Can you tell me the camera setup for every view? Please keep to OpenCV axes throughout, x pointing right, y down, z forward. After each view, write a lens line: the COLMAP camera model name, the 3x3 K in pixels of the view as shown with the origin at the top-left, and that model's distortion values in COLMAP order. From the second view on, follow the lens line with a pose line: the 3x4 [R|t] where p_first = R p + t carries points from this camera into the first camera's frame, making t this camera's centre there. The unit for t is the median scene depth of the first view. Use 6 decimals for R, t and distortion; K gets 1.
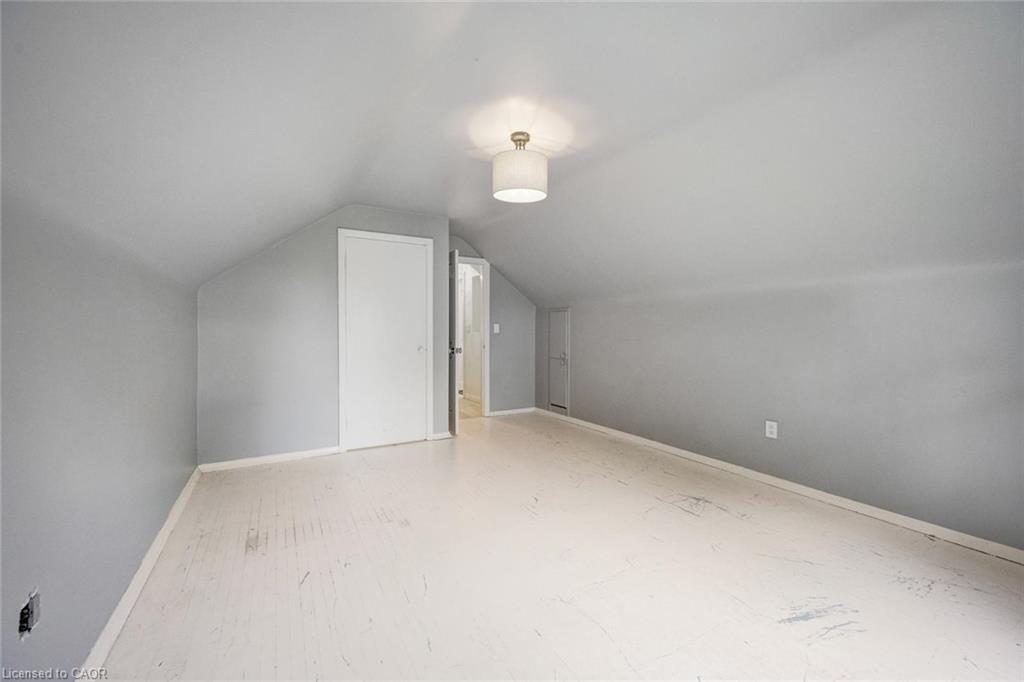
lens RADIAL K [[402.5, 0, 514.1], [0, 402.5, 338.8], [0, 0, 1]] dist [0.001066, -0.000371]
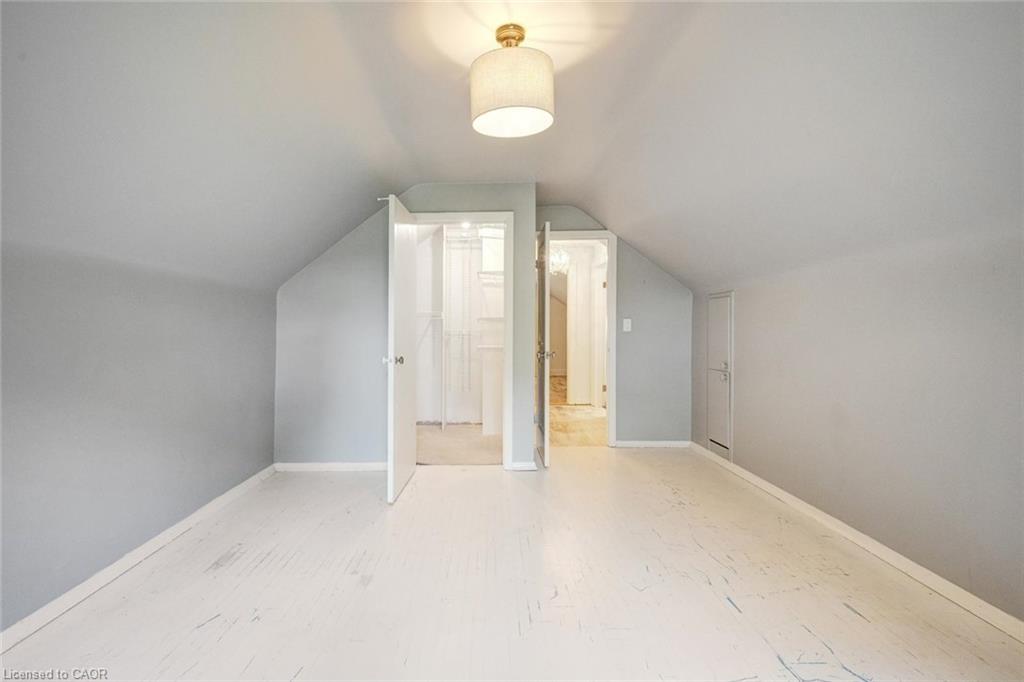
lens RADIAL K [[466.1, 0, 510.2], [0, 466.1, 338.0], [0, 0, 1]] dist [0.016450, -0.000137]
pose [[0.859712, 0.003380, -0.510768, 0.215255], [-0.002748, 0.999994, 0.001994, -0.004411], [0.510772, -0.000310, 0.859716, 0.185611]]
